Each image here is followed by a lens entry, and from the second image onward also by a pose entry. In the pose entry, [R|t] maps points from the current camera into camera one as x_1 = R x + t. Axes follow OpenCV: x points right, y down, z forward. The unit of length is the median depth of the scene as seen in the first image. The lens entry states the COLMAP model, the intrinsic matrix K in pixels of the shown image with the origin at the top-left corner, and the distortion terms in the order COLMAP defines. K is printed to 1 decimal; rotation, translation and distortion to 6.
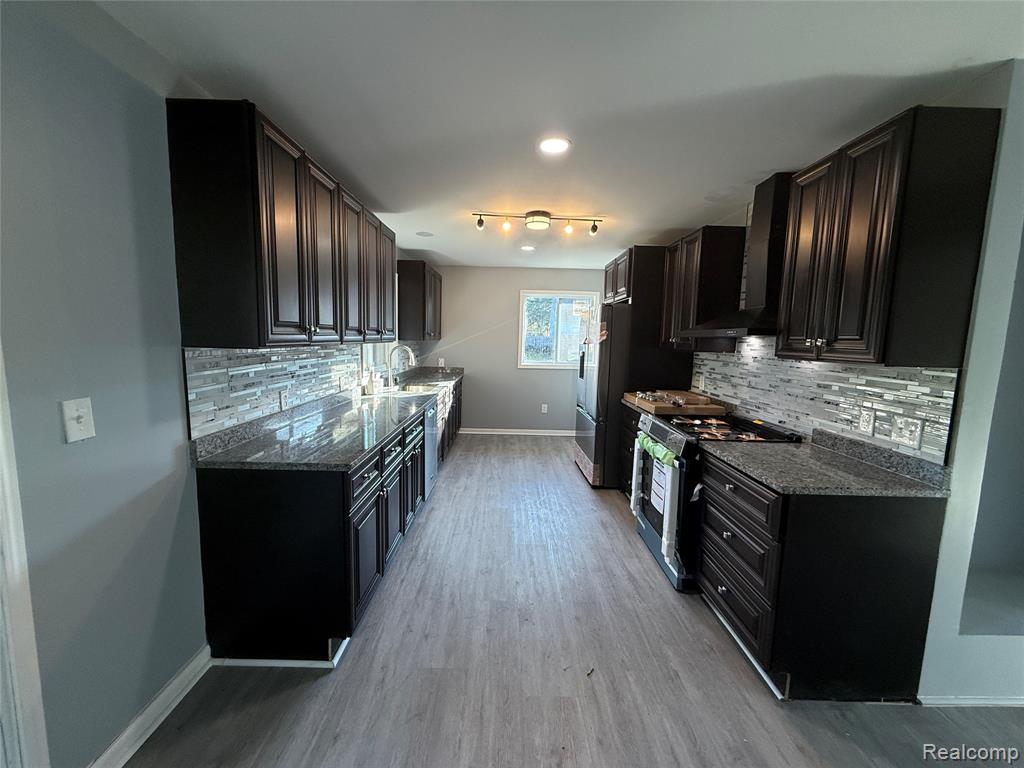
lens RADIAL K [[406.9, 0, 510.4], [0, 406.9, 383.1], [0, 0, 1]] dist [0.000883, 0.000428]
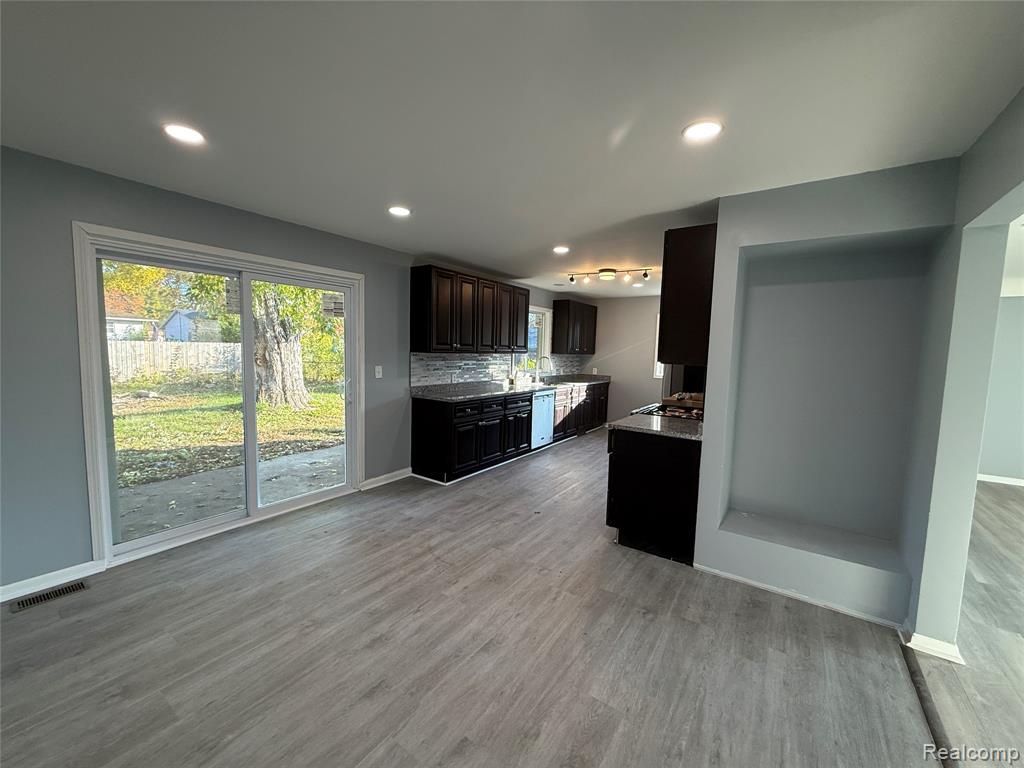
lens RADIAL K [[406.9, 0, 511.9], [0, 406.9, 383.7], [0, 0, 1]] dist [0.000883, 0.000428]
pose [[0.818525, 0.048738, -0.572399, 0.922896], [-0.072956, 0.997146, -0.019422, 0.087325], [0.569819, 0.057657, 0.819745, -0.586517]]
